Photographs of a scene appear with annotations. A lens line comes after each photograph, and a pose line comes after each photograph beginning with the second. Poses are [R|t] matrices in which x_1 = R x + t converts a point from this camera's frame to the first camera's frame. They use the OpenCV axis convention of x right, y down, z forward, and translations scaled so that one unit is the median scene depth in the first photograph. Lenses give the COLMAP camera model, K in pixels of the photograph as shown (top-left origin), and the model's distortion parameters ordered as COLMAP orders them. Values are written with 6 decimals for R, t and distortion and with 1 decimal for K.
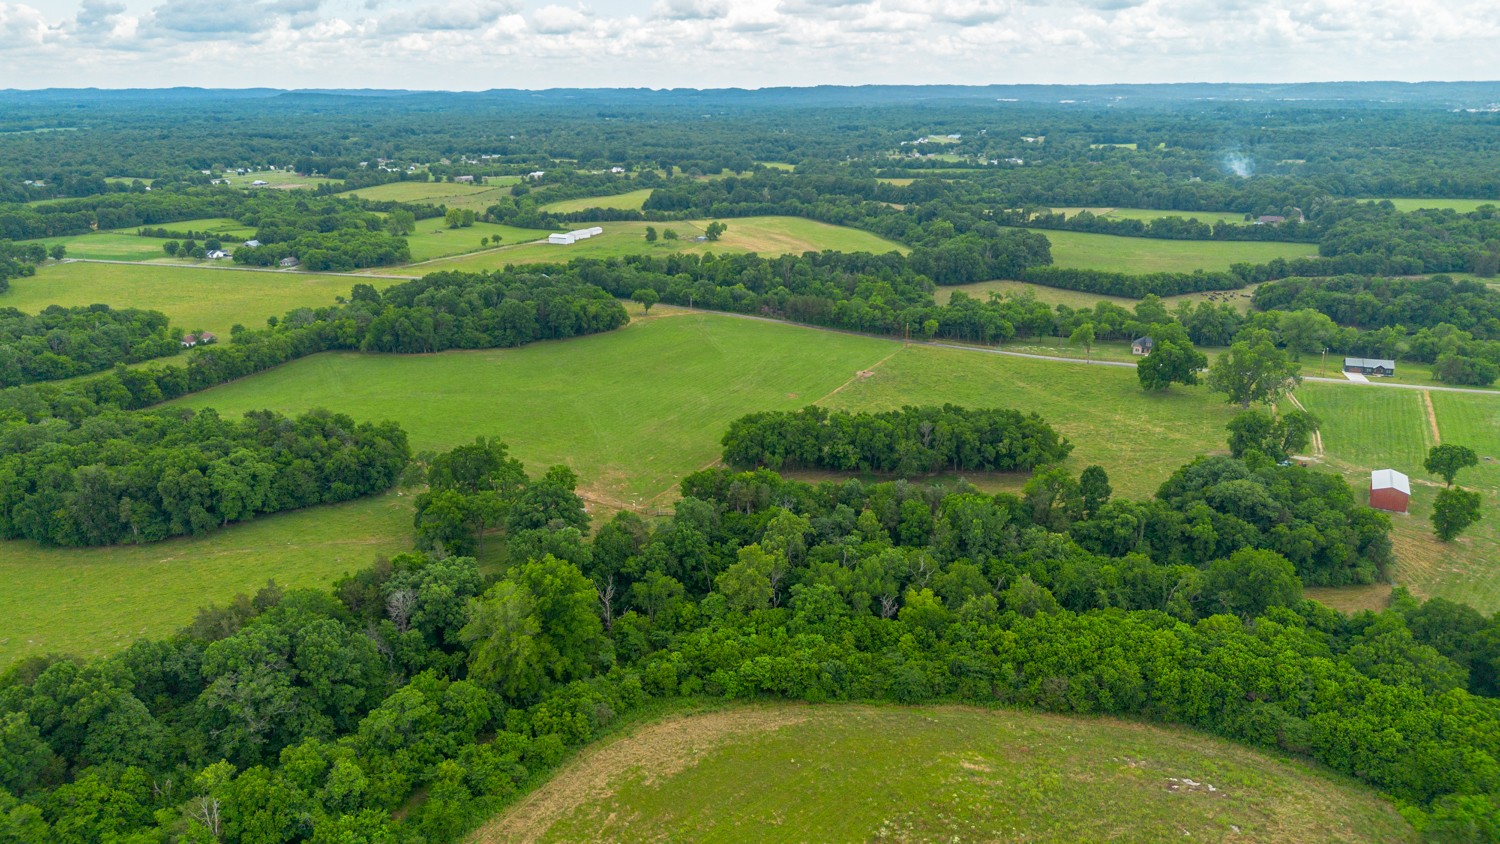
lens RADIAL K [[1184.3, 0, 750.0], [0, 1184.3, 422.0], [0, 0, 1]] dist [0.039059, -0.051072]
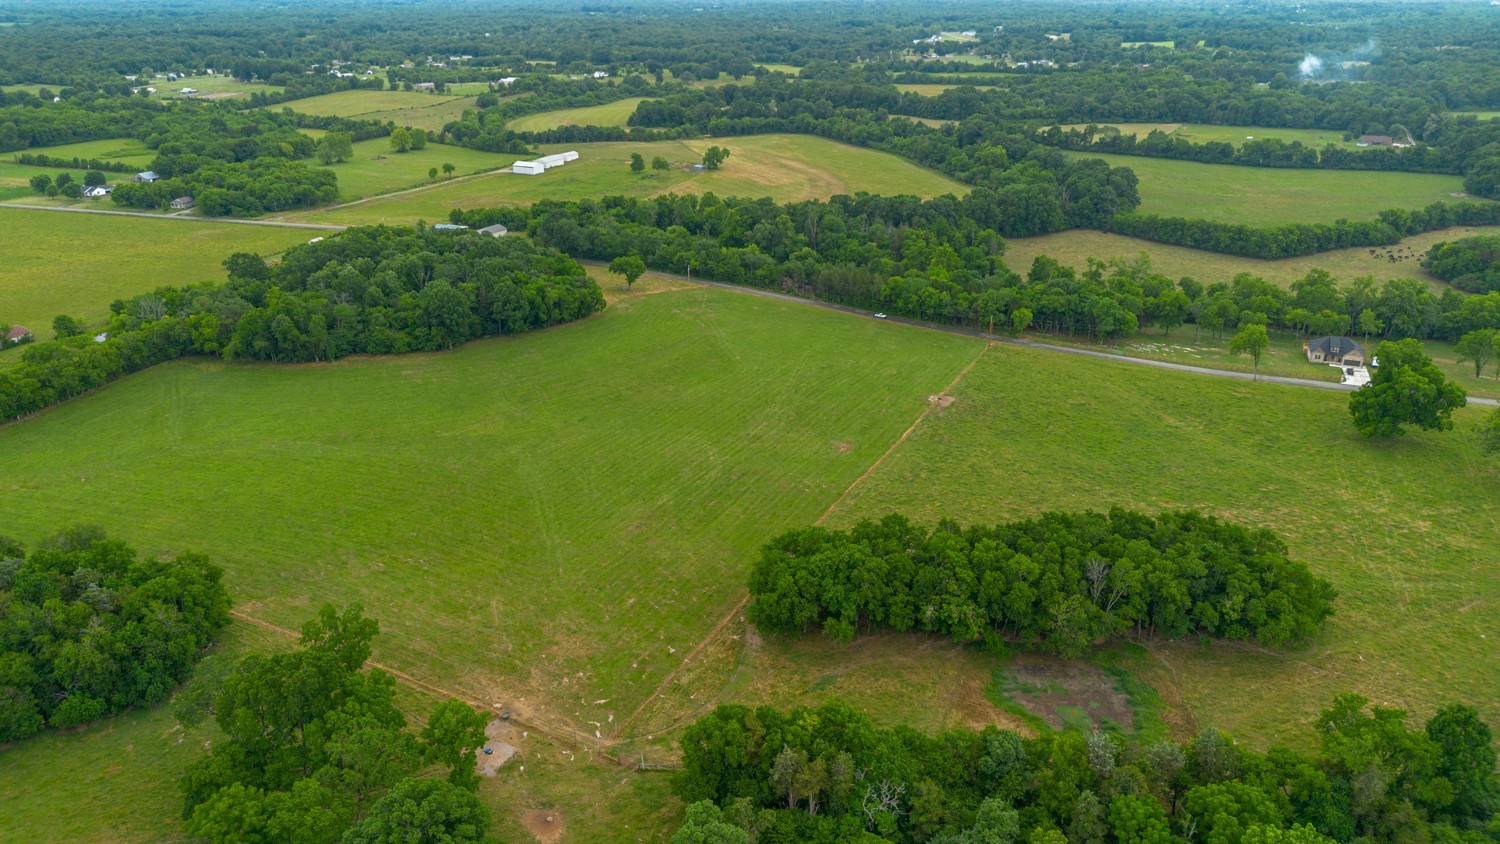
lens RADIAL K [[1184.3, 0, 750.0], [0, 1184.3, 422.0], [0, 0, 1]] dist [0.039059, -0.051072]
pose [[0.999980, -0.002197, 0.005916, -0.010268], [0.001704, 0.996624, 0.082086, -0.044762], [-0.006076, -0.082074, 0.996608, 0.159442]]
